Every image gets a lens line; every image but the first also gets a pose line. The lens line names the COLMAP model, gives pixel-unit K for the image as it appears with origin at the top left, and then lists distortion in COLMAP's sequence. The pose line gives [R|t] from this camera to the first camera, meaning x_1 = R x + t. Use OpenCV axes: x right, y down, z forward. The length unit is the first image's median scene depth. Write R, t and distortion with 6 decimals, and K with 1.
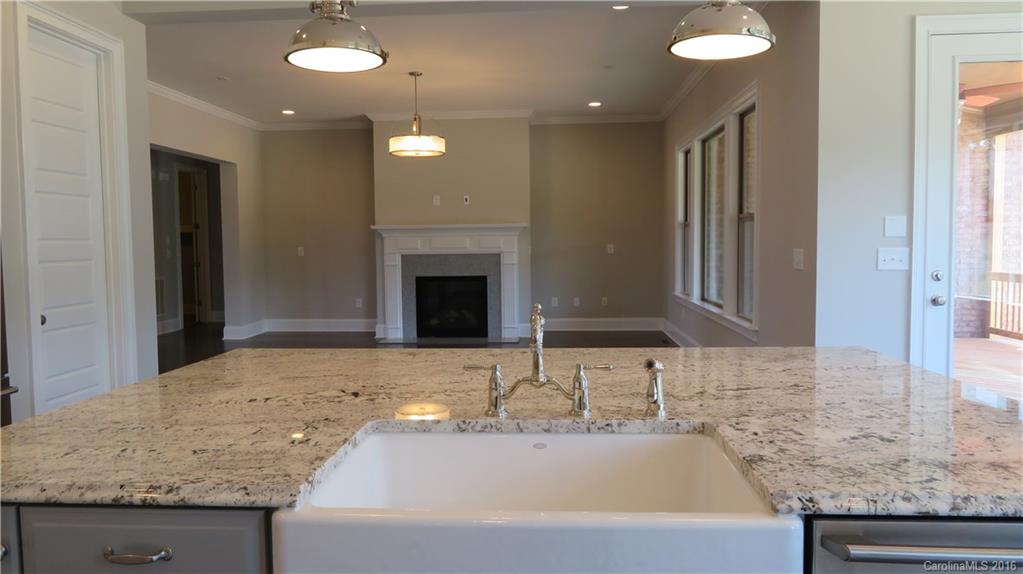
lens RADIAL K [[728.4, 0, 511.5], [0, 728.4, 287.0], [0, 0, 1]] dist [-0.008010, 0.001326]
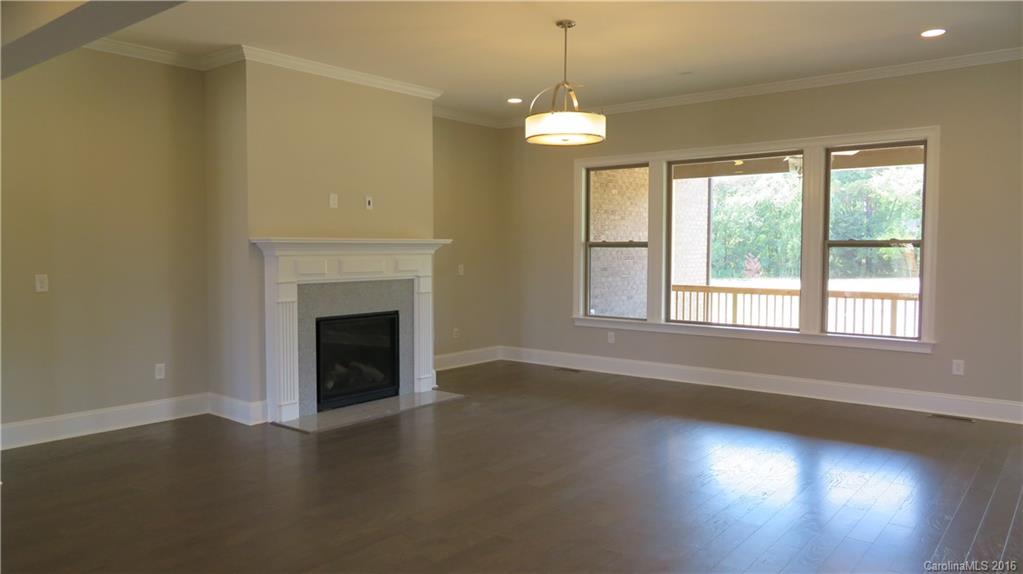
lens RADIAL K [[728.4, 0, 511.5], [0, 728.4, 287.0], [0, 0, 1]] dist [-0.008010, 0.001326]
pose [[0.572482, -0.031749, 0.819303, -0.557242], [0.041299, 0.999098, 0.009859, -0.040855], [-0.818877, 0.028192, 0.573277, 0.494078]]
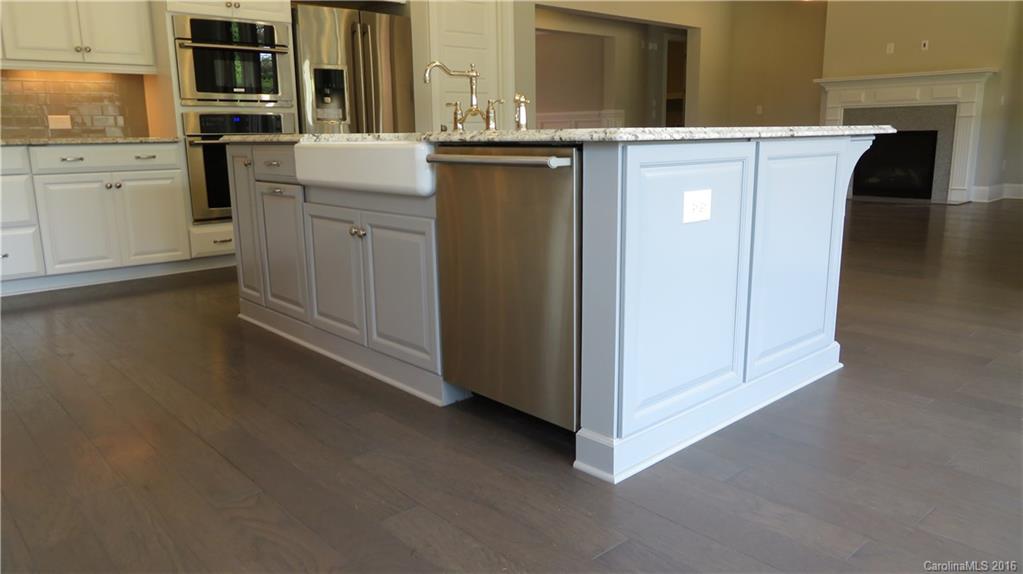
lens RADIAL K [[728.4, 0, 511.5], [0, 728.4, 287.0], [0, 0, 1]] dist [-0.008010, 0.001326]
pose [[0.719610, 0.142966, -0.679501, 0.225074], [-0.035263, 0.984837, 0.169863, 0.041343], [0.693482, -0.098274, 0.713740, -0.029633]]
